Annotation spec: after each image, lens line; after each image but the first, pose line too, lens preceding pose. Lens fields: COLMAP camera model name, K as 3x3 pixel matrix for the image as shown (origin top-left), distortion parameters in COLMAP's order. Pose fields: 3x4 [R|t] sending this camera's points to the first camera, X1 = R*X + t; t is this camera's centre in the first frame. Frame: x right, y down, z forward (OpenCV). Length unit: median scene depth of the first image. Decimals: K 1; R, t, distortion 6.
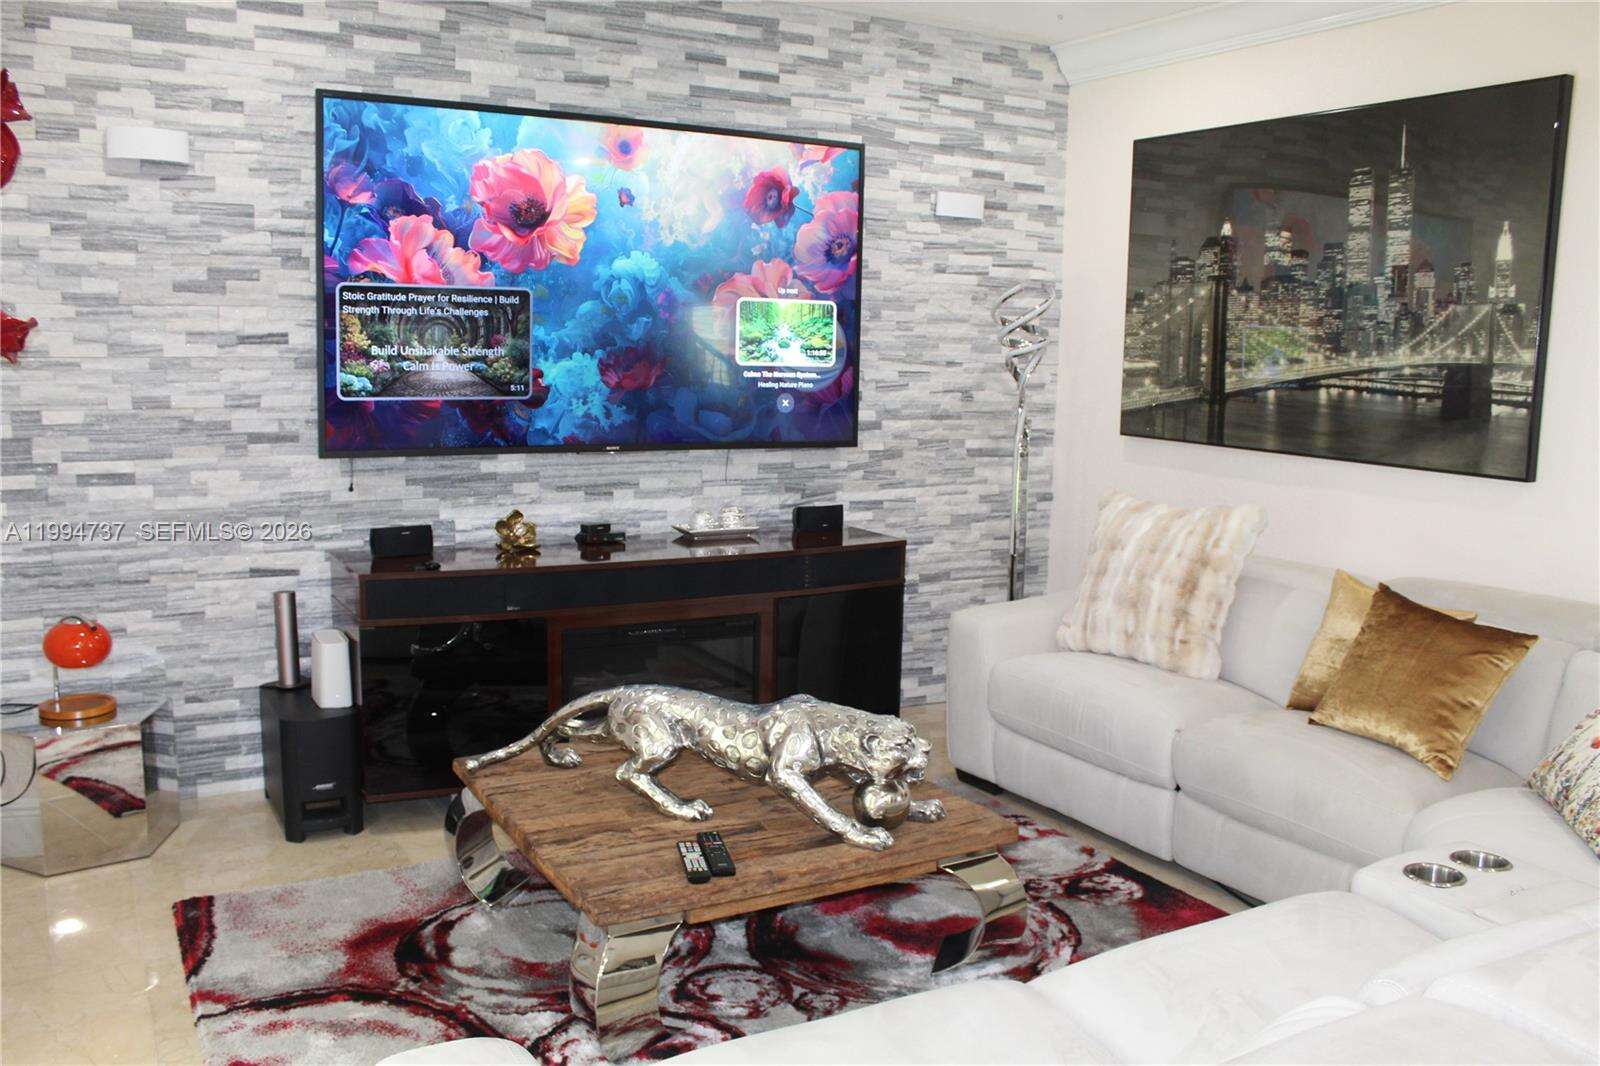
lens RADIAL K [[1343.6, 0, 808.5], [0, 1343.6, 539.6], [0, 0, 1]] dist [-0.159448, 0.130013]
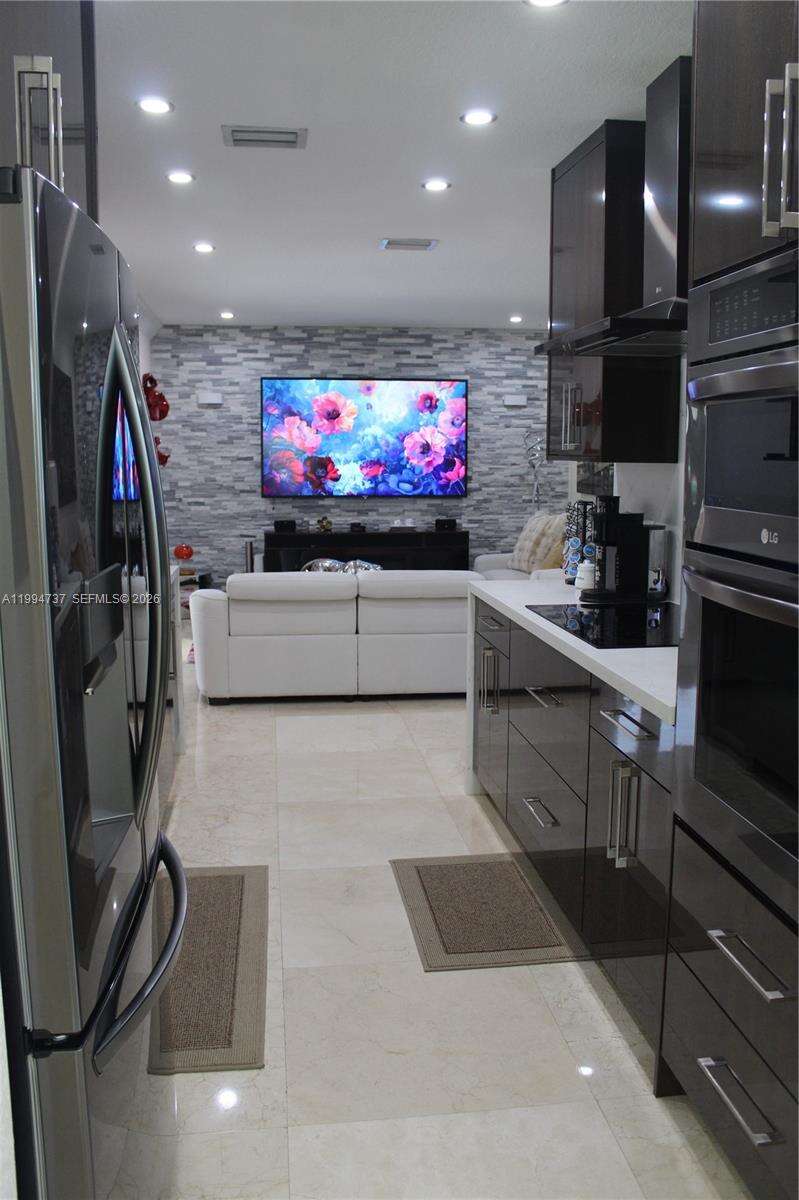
lens RADIAL K [[1007.7, 0, 399.6], [0, 1007.7, 598.8], [0, 0, 1]] dist [-0.159448, 0.130013]
pose [[0.921238, 0.032619, -0.387630, 0.773706], [-0.036468, 0.999332, -0.002575, 0.154477], [0.387287, 0.016508, 0.921812, -0.938468]]
